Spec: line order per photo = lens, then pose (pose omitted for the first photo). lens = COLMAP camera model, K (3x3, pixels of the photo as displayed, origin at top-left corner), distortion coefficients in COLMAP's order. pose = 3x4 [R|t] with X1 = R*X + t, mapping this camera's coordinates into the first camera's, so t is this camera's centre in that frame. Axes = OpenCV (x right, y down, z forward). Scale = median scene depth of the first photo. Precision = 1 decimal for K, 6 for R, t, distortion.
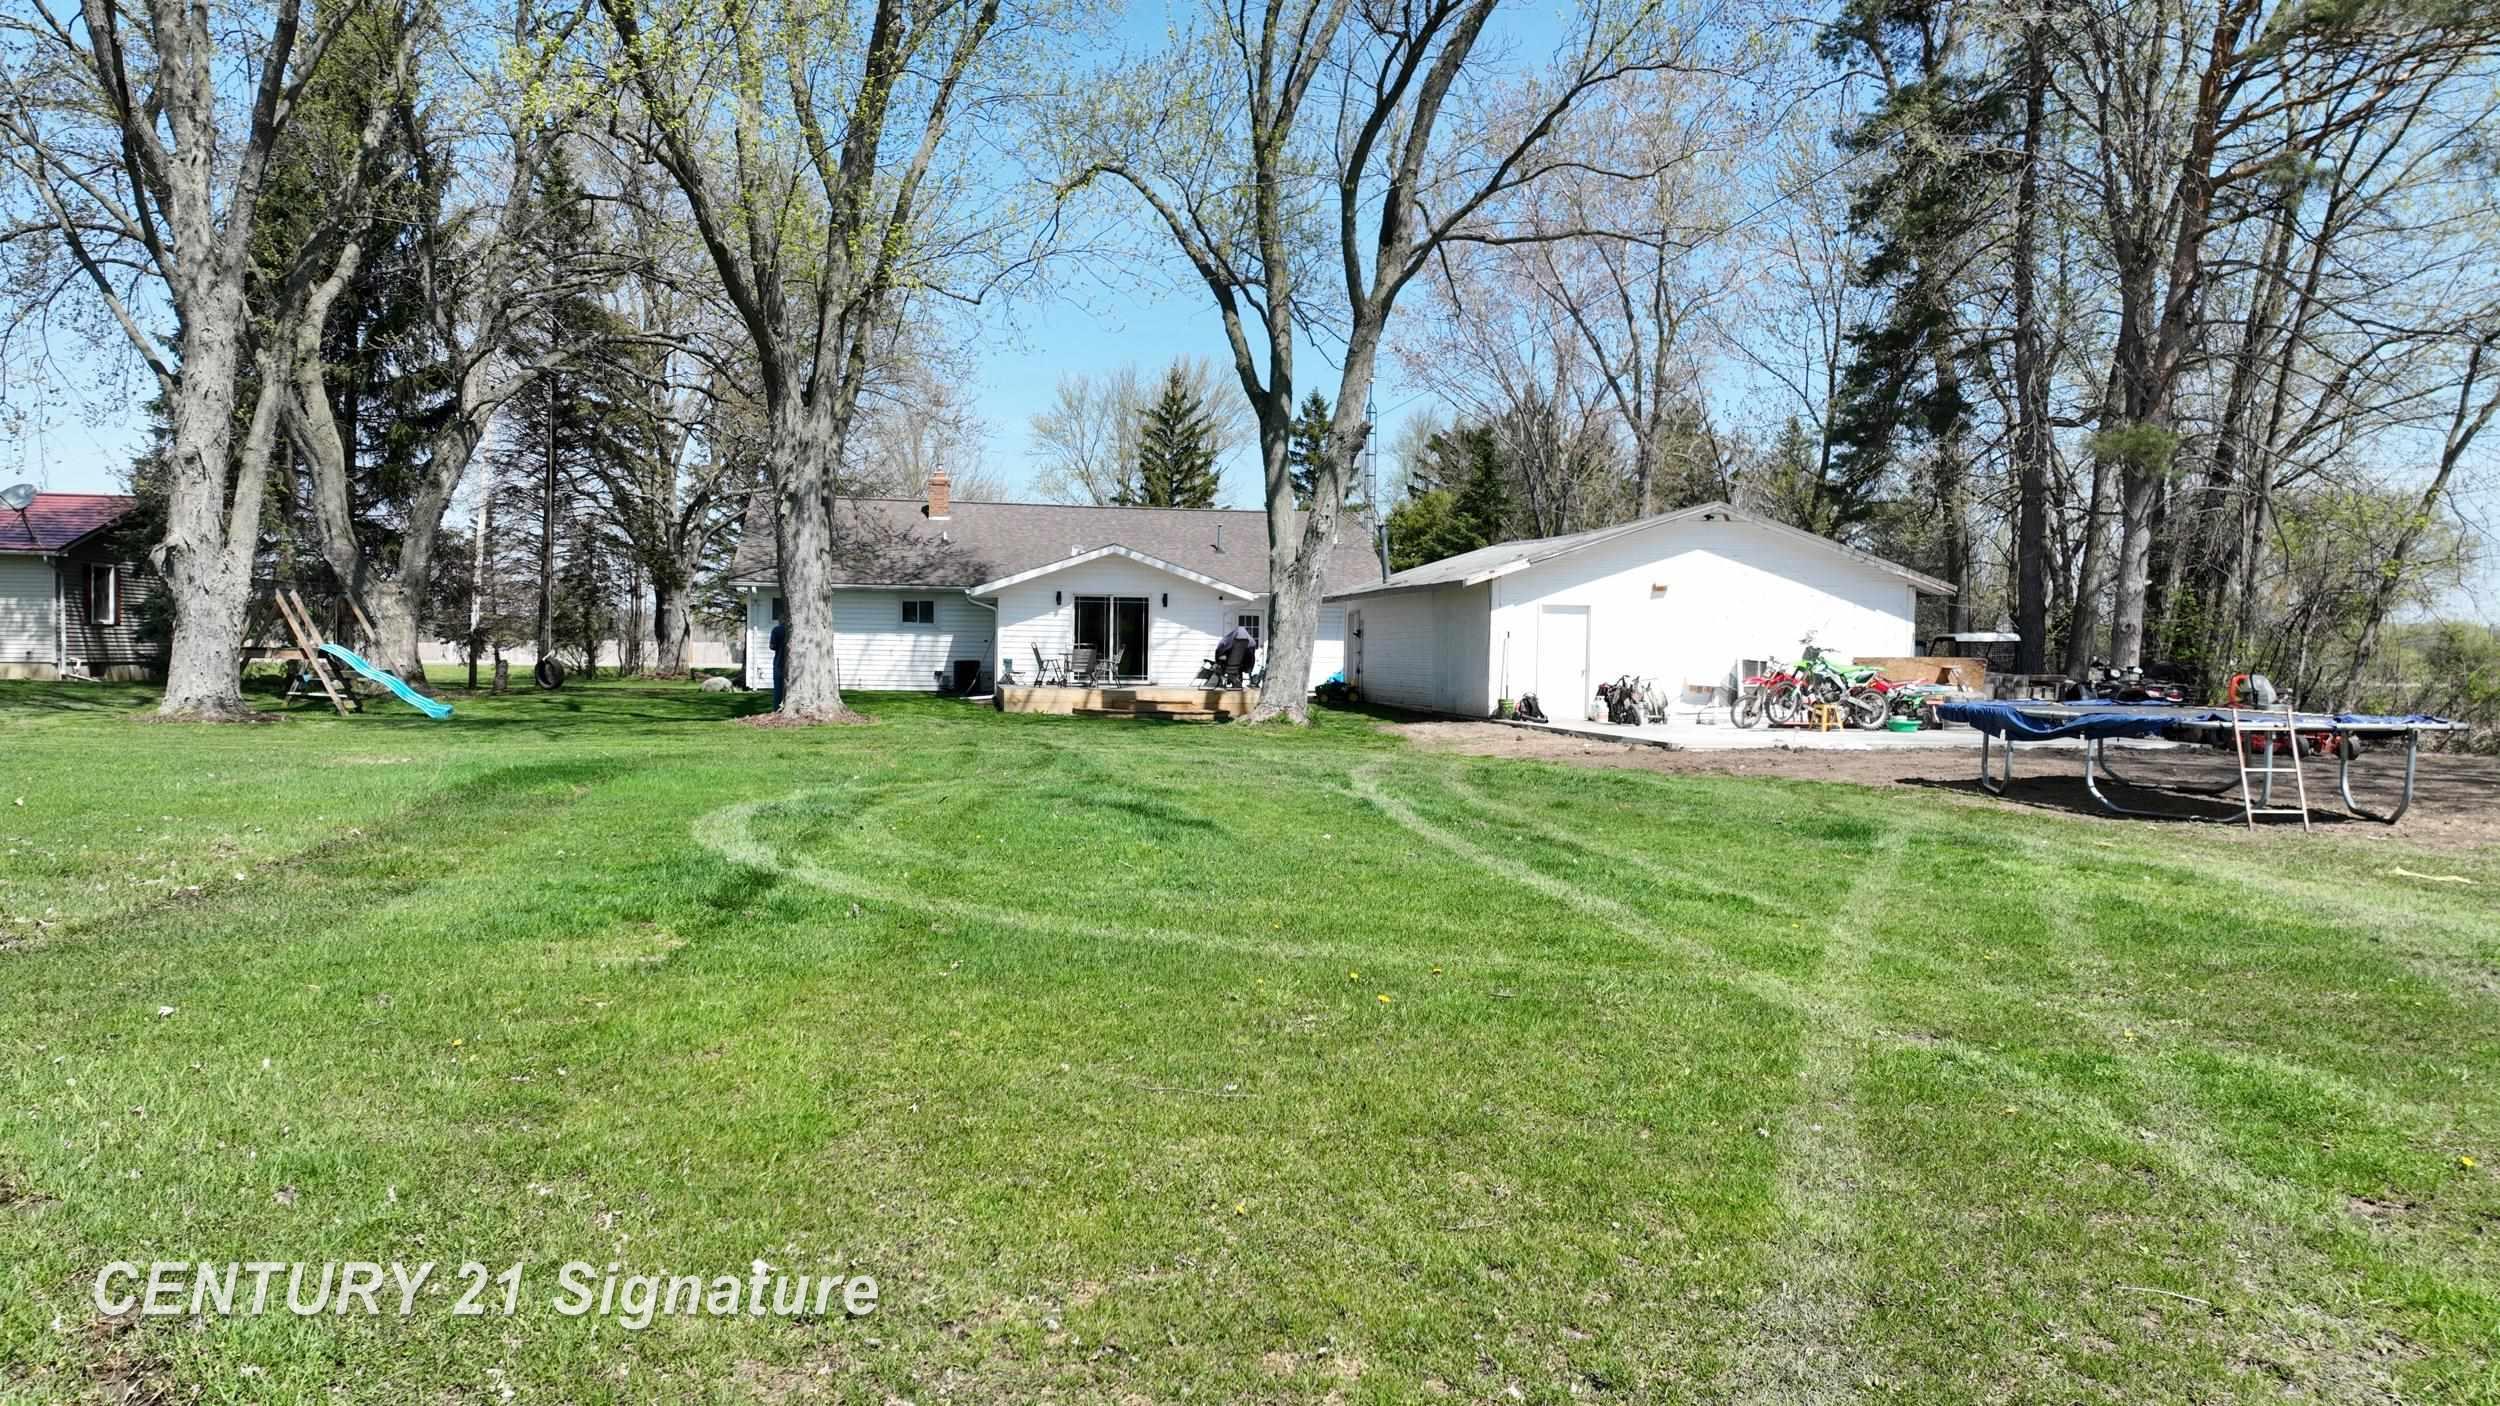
lens RADIAL K [[1759.8, 0, 1246.6], [0, 1759.8, 706.0], [0, 0, 1]] dist [0.000541, 0.017186]
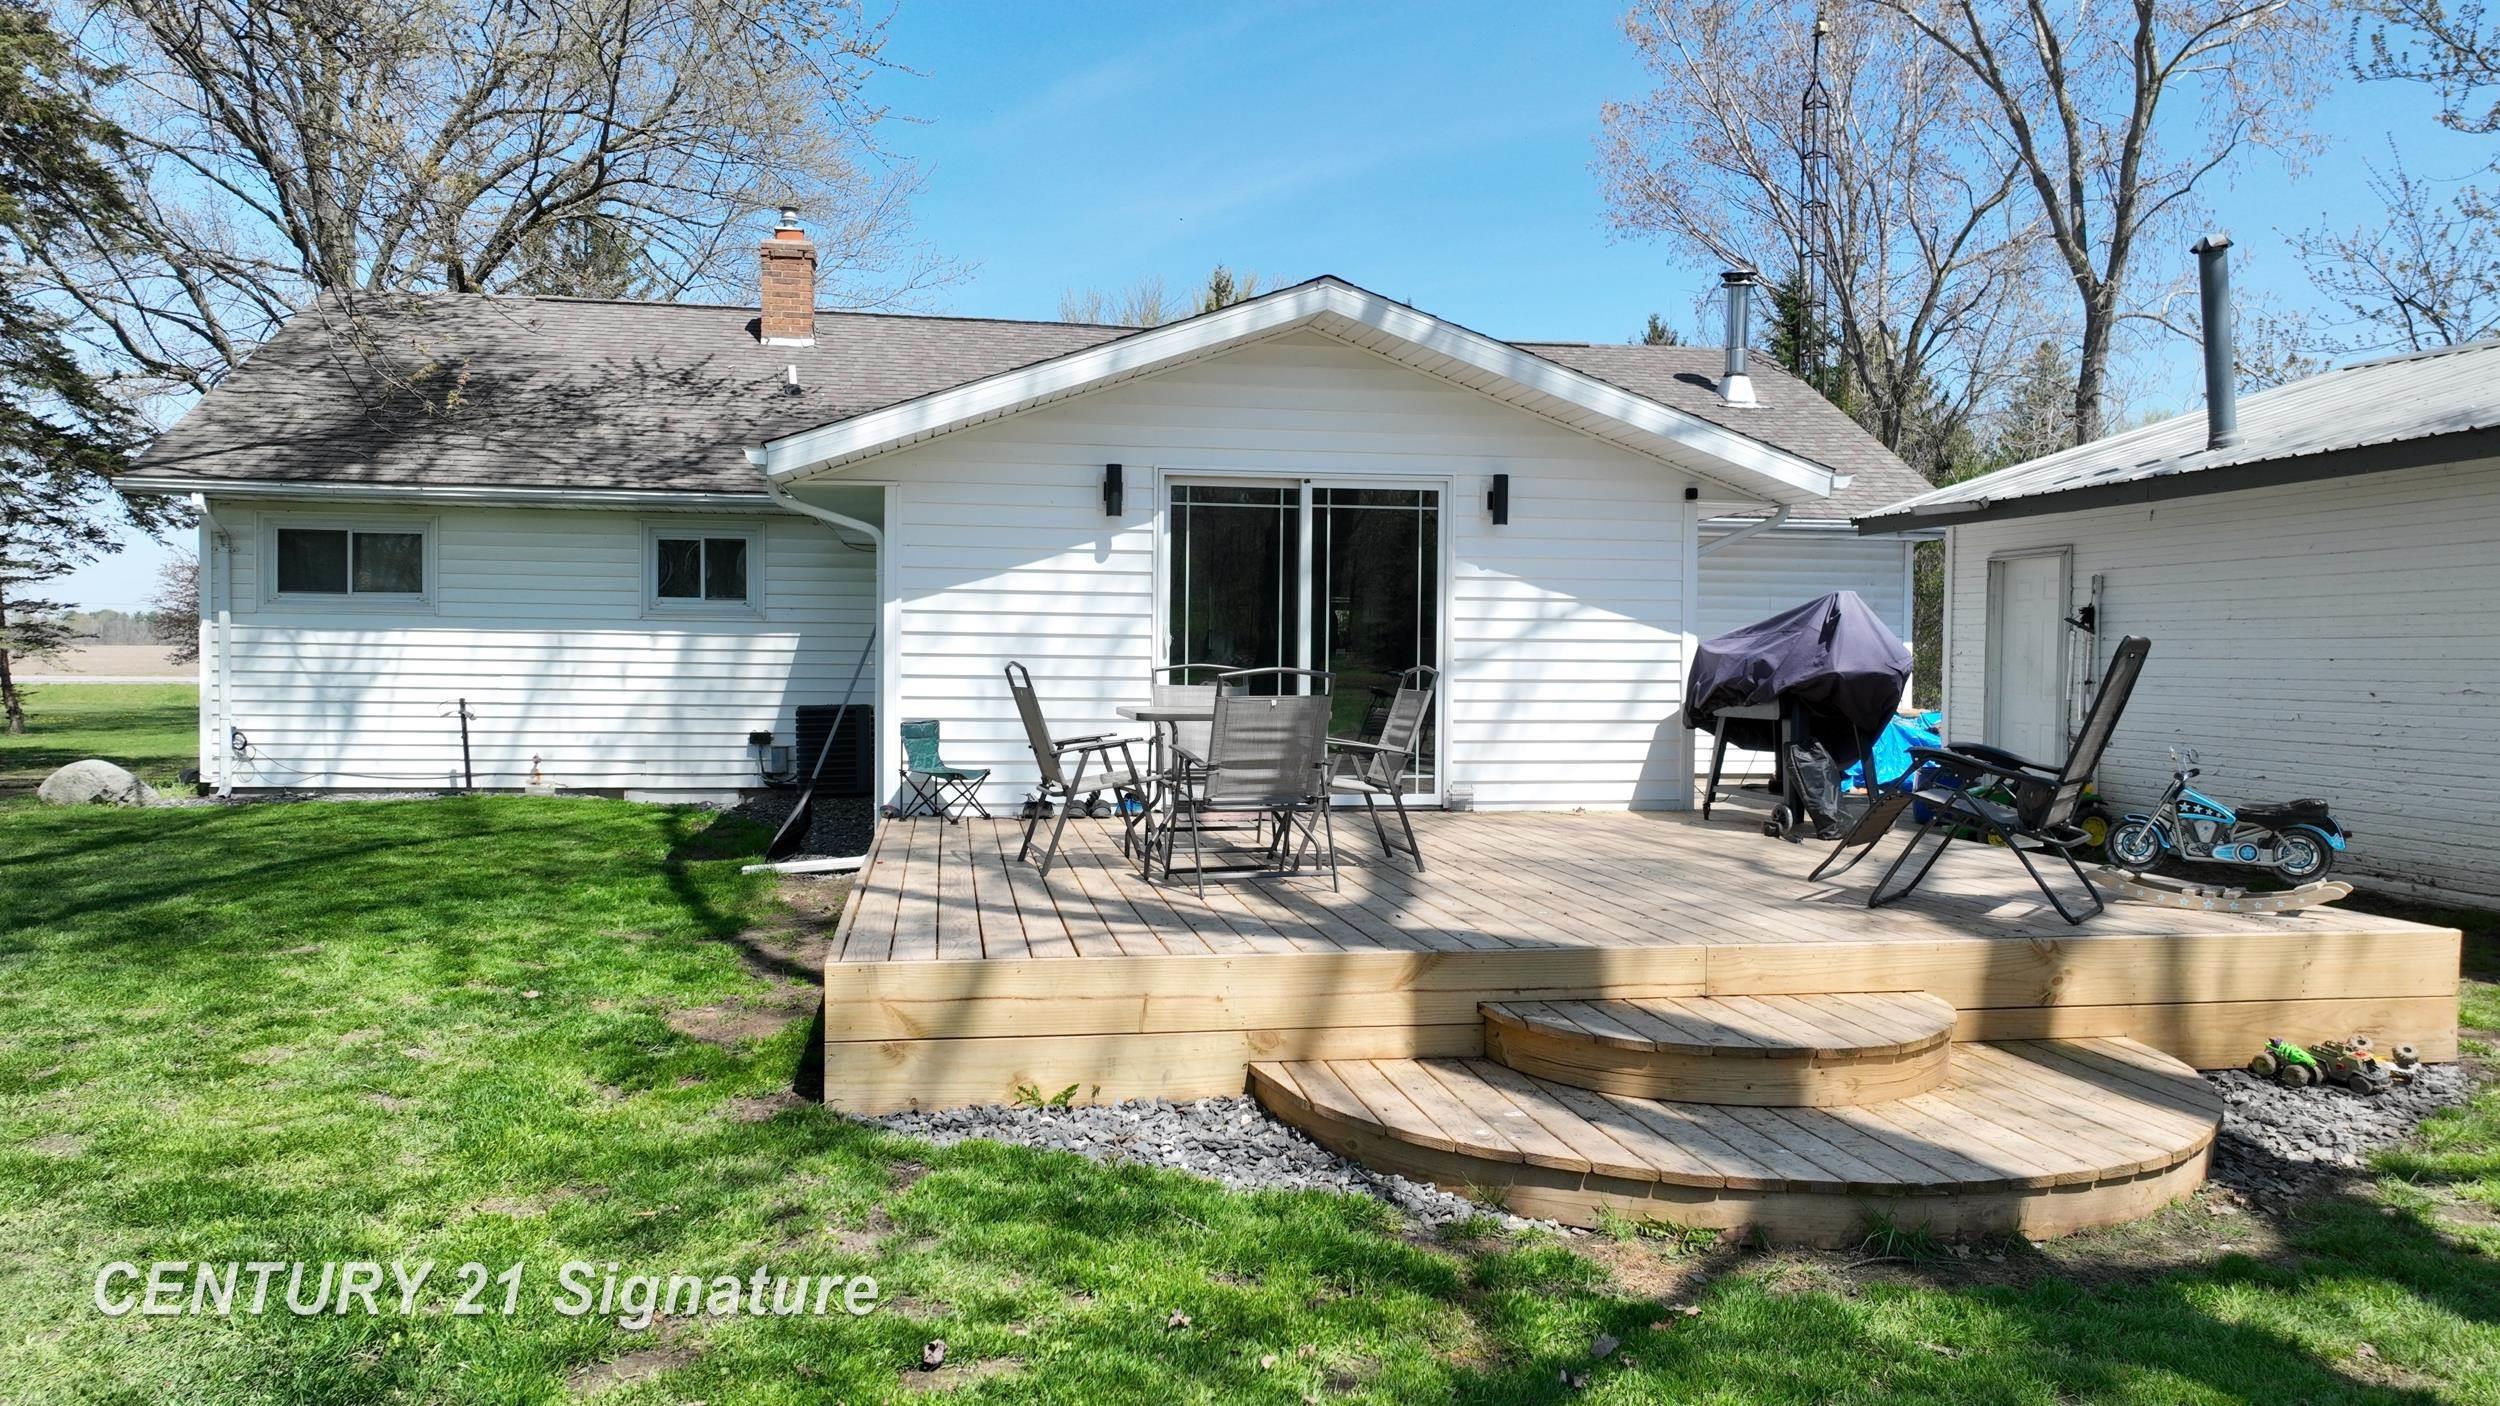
lens RADIAL K [[1759.8, 0, 1248.1], [0, 1759.8, 703.1], [0, 0, 1]] dist [0.000541, 0.017186]
pose [[0.999985, -0.004969, 0.002144, -0.087036], [0.004973, 0.999985, -0.002075, -0.028520], [-0.002134, 0.002085, 0.999996, 0.736057]]
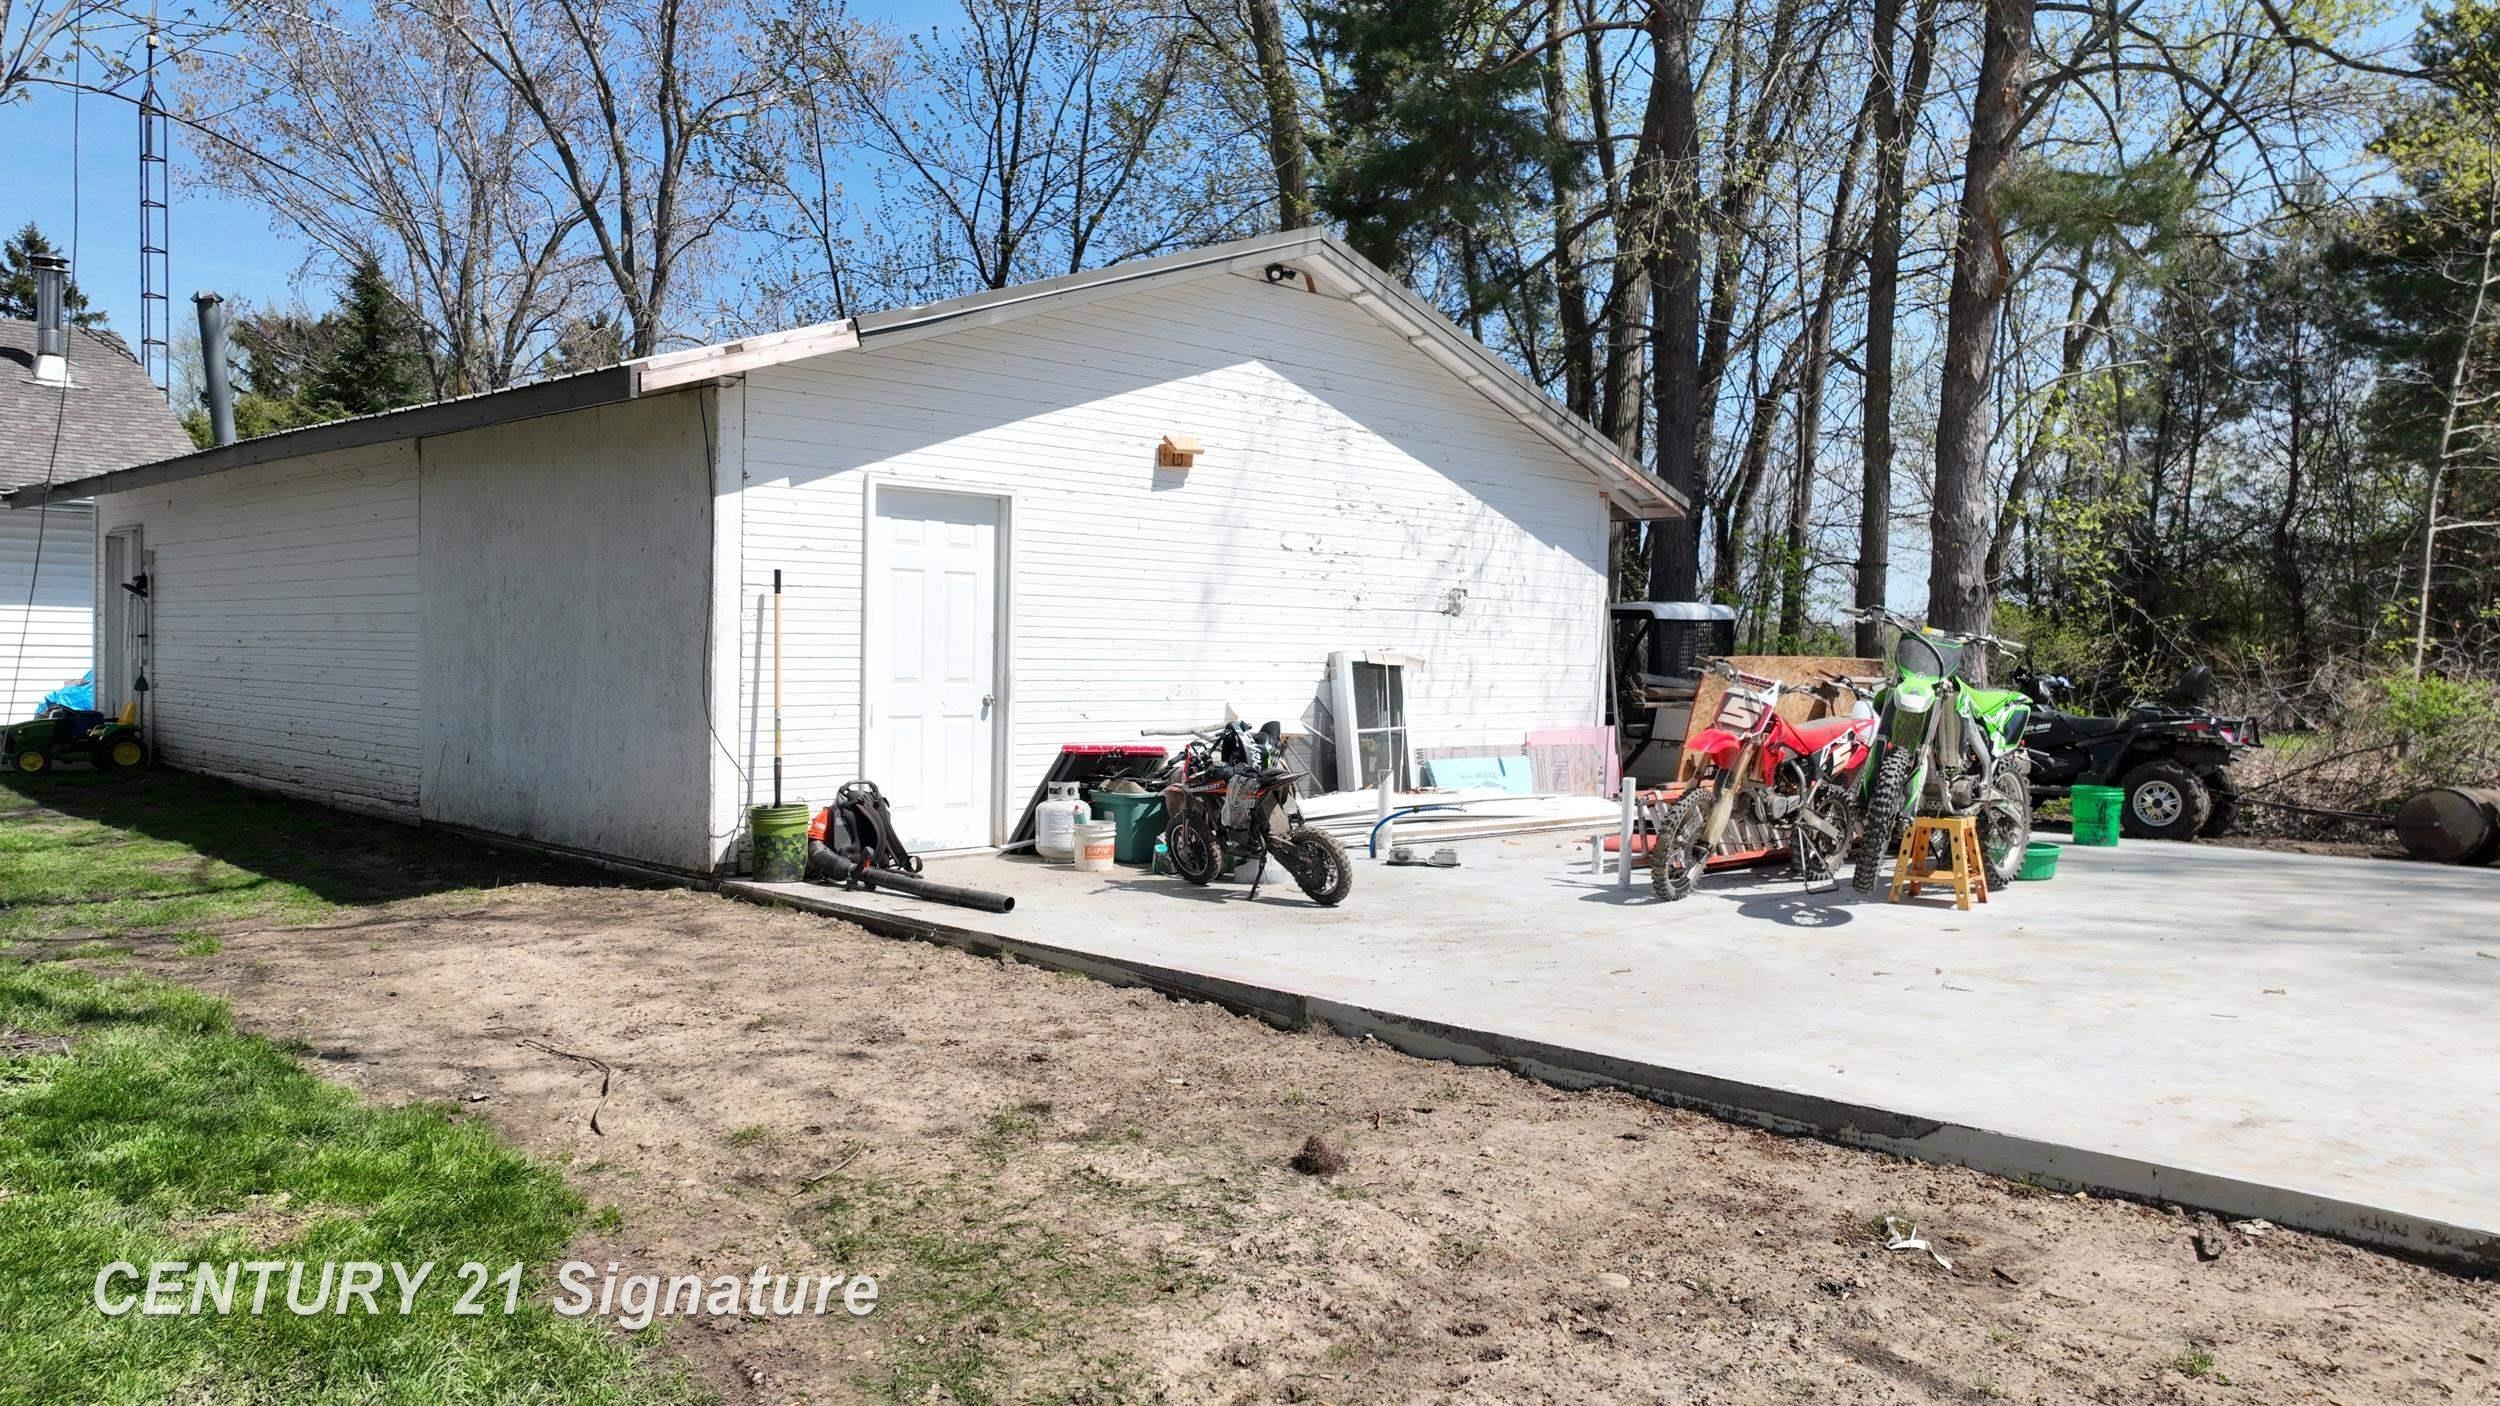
lens RADIAL K [[1759.8, 0, 1246.2], [0, 1759.8, 696.5], [0, 0, 1]] dist [0.000541, 0.017186]
pose [[0.806394, -0.018304, 0.591095, 0.032674], [0.015260, 0.999832, 0.010142, -0.018720], [-0.591182, 0.000842, 0.806538, 0.587508]]
